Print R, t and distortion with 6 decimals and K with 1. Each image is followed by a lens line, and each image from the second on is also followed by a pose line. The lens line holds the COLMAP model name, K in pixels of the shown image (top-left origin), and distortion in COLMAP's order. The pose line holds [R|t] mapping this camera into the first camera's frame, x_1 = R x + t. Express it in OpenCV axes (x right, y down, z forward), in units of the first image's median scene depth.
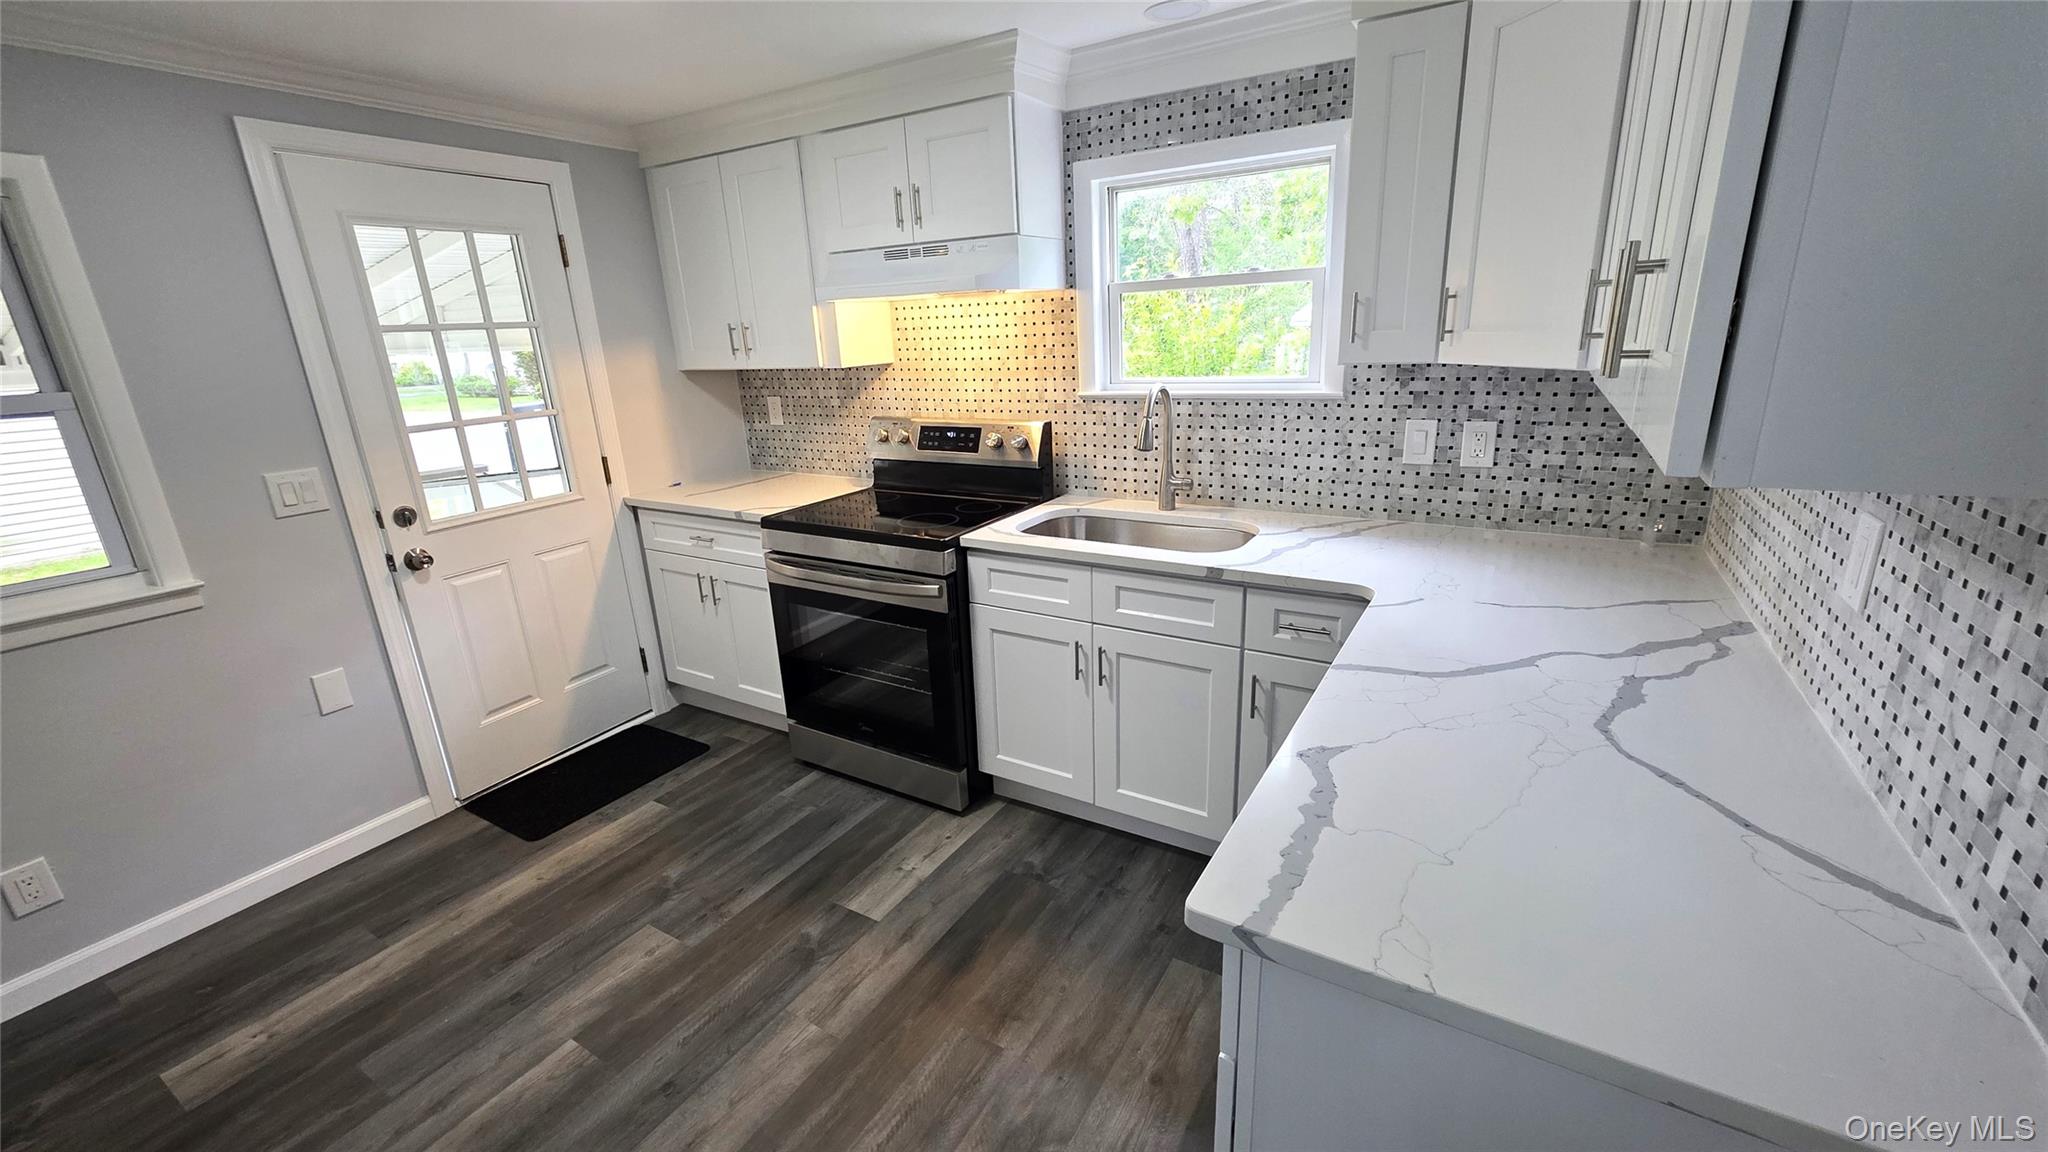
lens RADIAL K [[819.1, 0, 1027.5], [0, 819.1, 577.0], [0, 0, 1]] dist [0.000710, -0.000393]
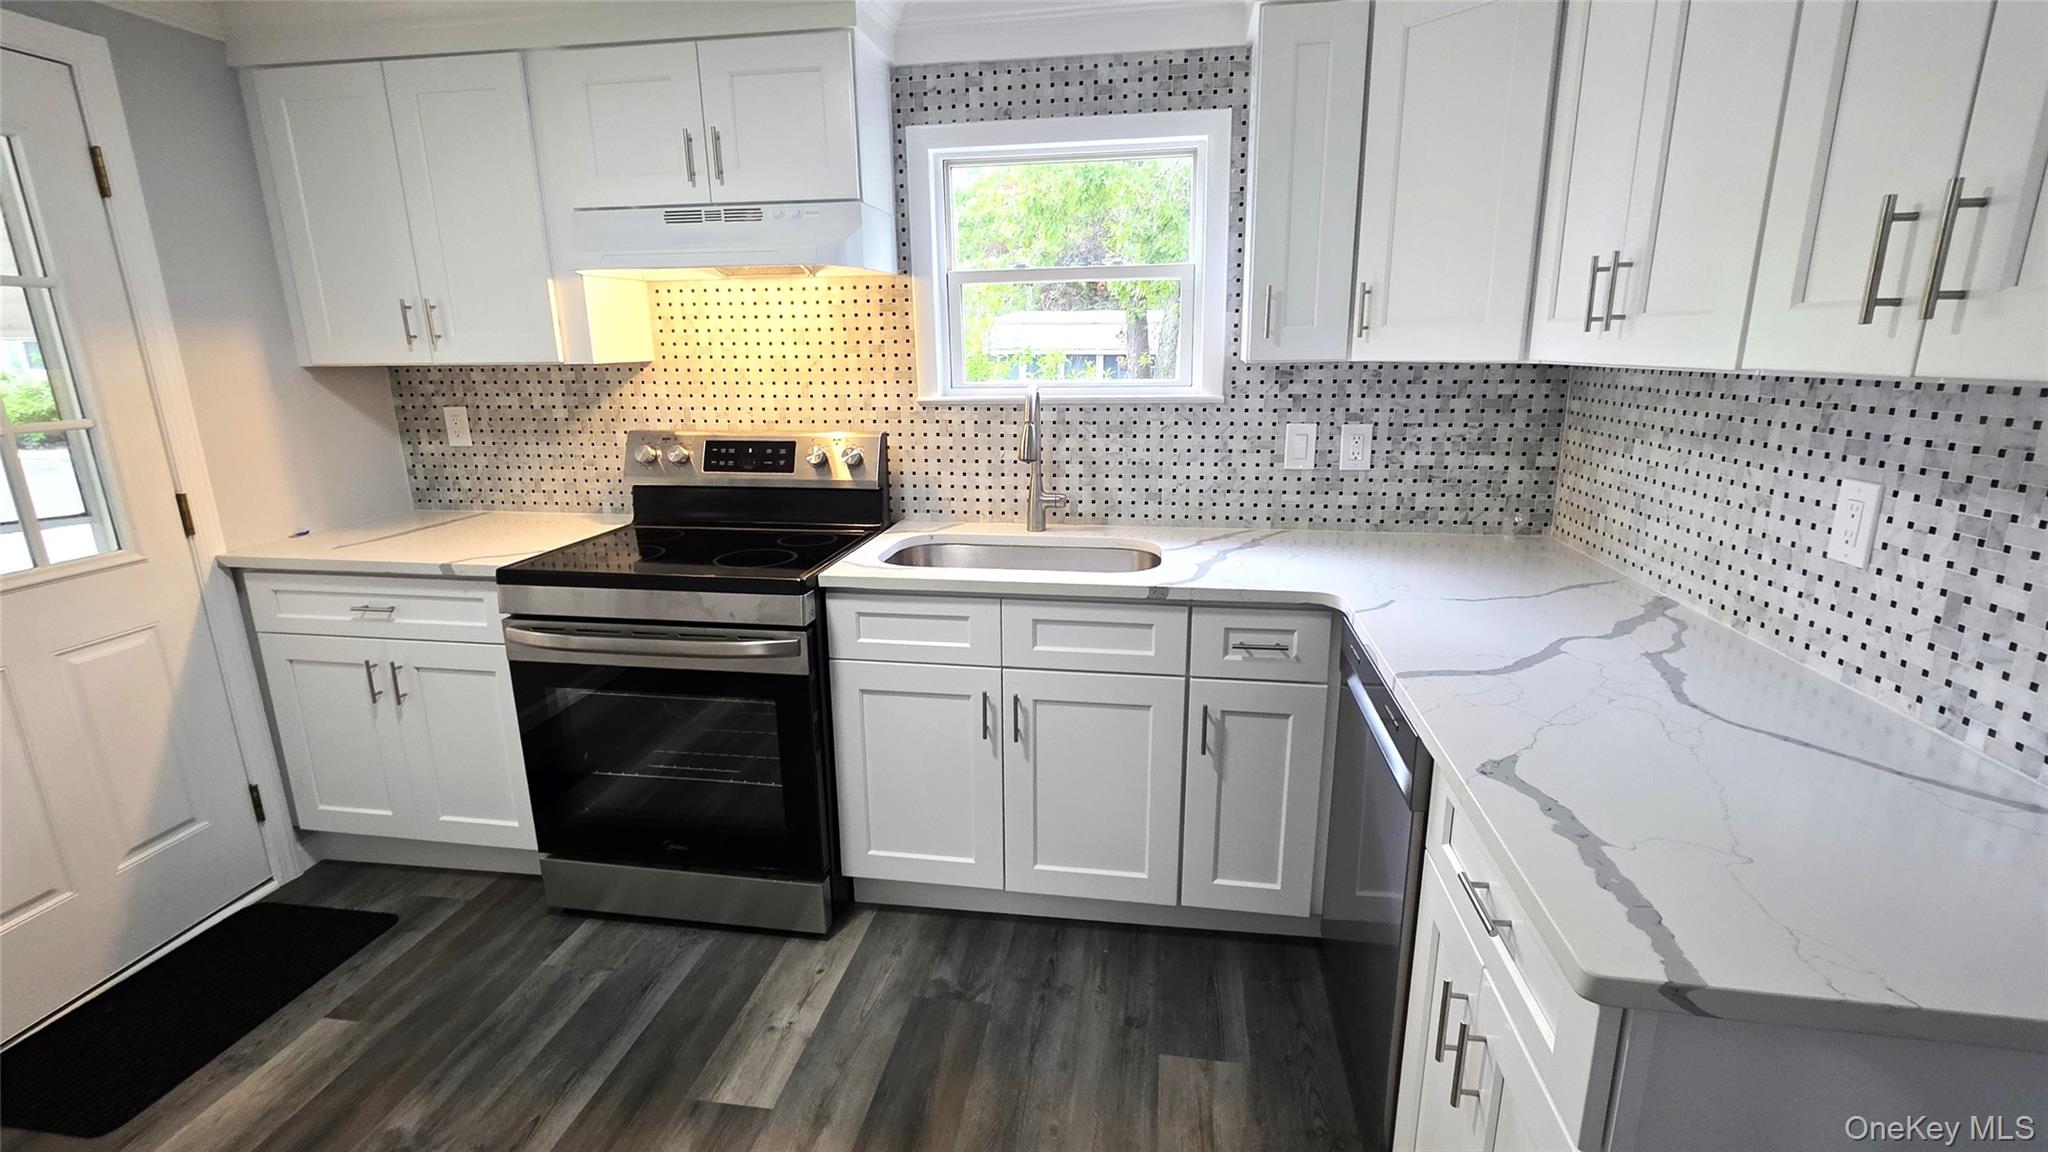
lens RADIAL K [[906.2, 0, 1026.2], [0, 906.2, 574.9], [0, 0, 1]] dist [-0.001501, 0.000070]
pose [[0.926544, -0.063094, 0.370858, -0.201841], [0.084783, 0.995494, -0.042457, 0.003804], [-0.366509, 0.070781, 0.927718, 0.120899]]
